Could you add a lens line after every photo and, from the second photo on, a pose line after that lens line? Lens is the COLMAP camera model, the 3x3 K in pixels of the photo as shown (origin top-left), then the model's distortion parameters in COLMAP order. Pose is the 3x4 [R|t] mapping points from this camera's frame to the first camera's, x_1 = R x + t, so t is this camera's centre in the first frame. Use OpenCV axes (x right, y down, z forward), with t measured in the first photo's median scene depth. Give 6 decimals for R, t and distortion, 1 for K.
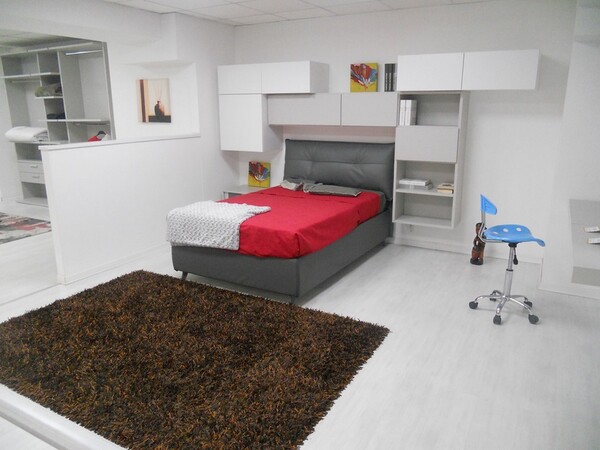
lens RADIAL K [[467.0, 0, 300.1], [0, 467.0, 216.8], [0, 0, 1]] dist [-0.008630, 0.000290]
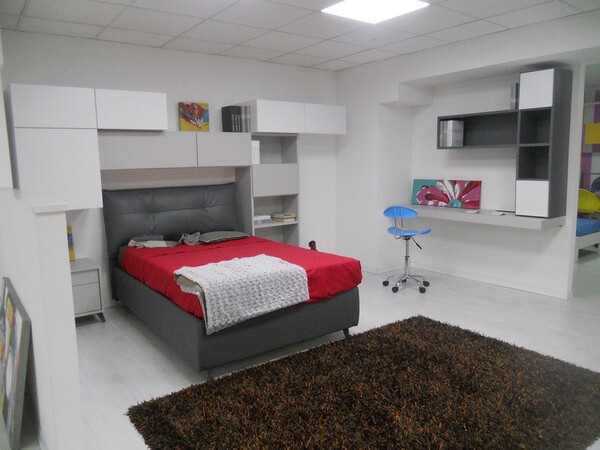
lens RADIAL K [[469.8, 0, 300.6], [0, 469.8, 227.5], [0, 0, 1]] dist [-0.039691, -0.000680]
pose [[0.407456, -0.135755, 0.903078, -0.670990], [0.229477, 0.972380, 0.042636, -0.073929], [-0.883923, 0.189863, 0.427355, 0.454963]]
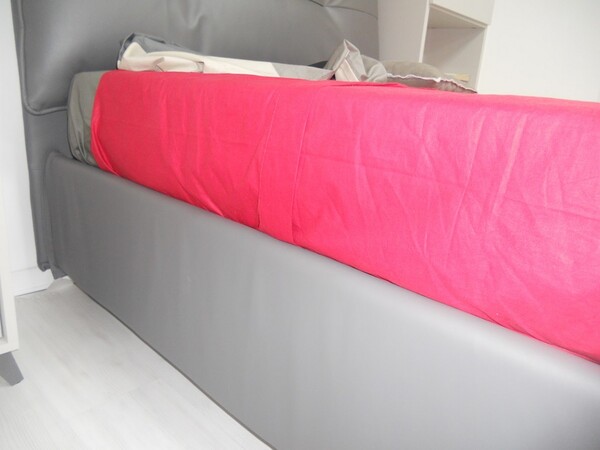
lens RADIAL K [[469.8, 0, 300.6], [0, 469.8, 227.5], [0, 0, 1]] dist [-0.039691, -0.000680]
pose [[0.240227, -0.262781, 0.934472, -0.227087], [0.146490, 0.961450, 0.232709, -0.045294], [-0.959600, 0.080988, 0.269461, 0.973280]]
